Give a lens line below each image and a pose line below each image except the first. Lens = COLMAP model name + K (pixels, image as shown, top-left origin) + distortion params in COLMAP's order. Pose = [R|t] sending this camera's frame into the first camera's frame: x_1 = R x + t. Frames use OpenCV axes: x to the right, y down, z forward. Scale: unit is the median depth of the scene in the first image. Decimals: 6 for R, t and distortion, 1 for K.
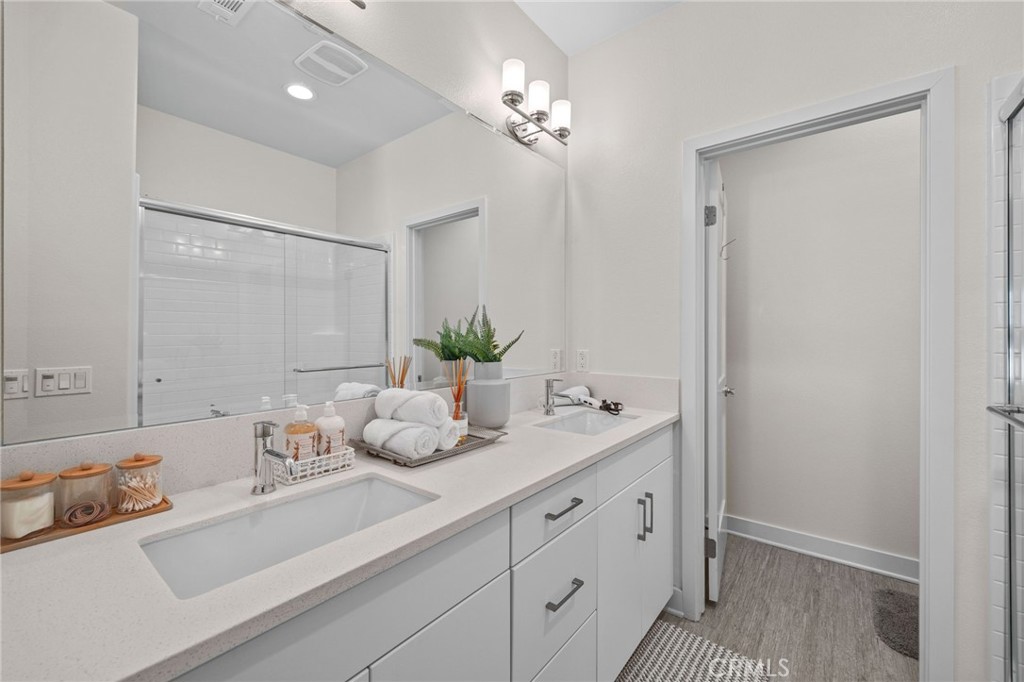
lens RADIAL K [[416.0, 0, 516.8], [0, 416.0, 342.5], [0, 0, 1]] dist [-0.006607, 0.000198]
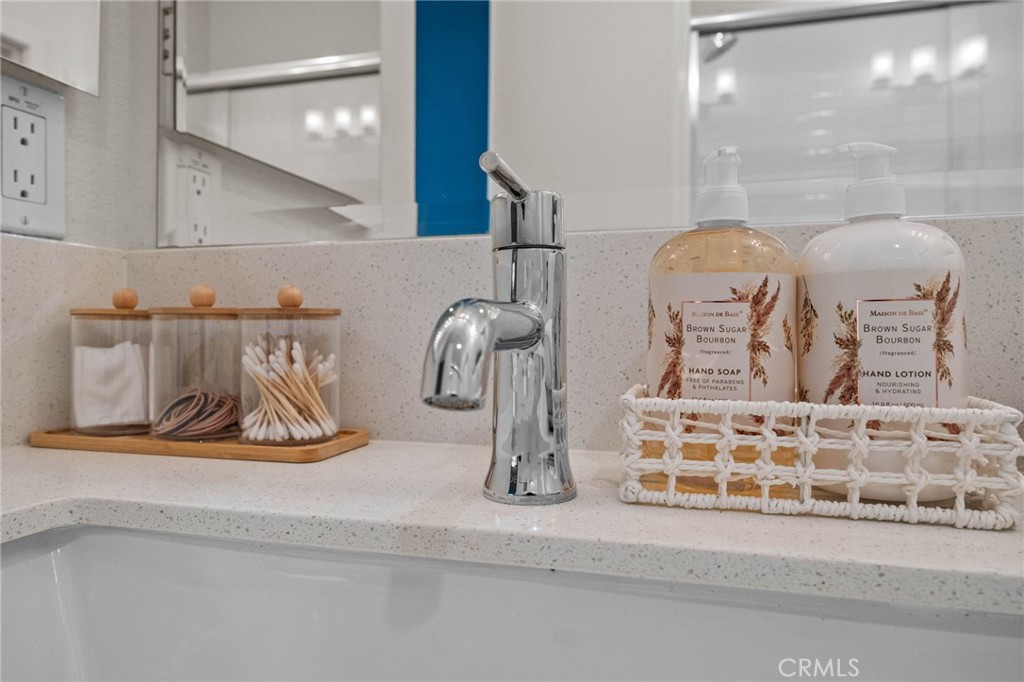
lens RADIAL K [[631.9, 0, 518.8], [0, 631.9, 337.3], [0, 0, 1]] dist [-0.010384, 0.003111]
pose [[0.388361, 0.012611, -0.921421, -0.253080], [-0.007070, 0.999918, 0.010705, 0.237097], [0.921480, 0.002357, 0.388418, 0.760492]]
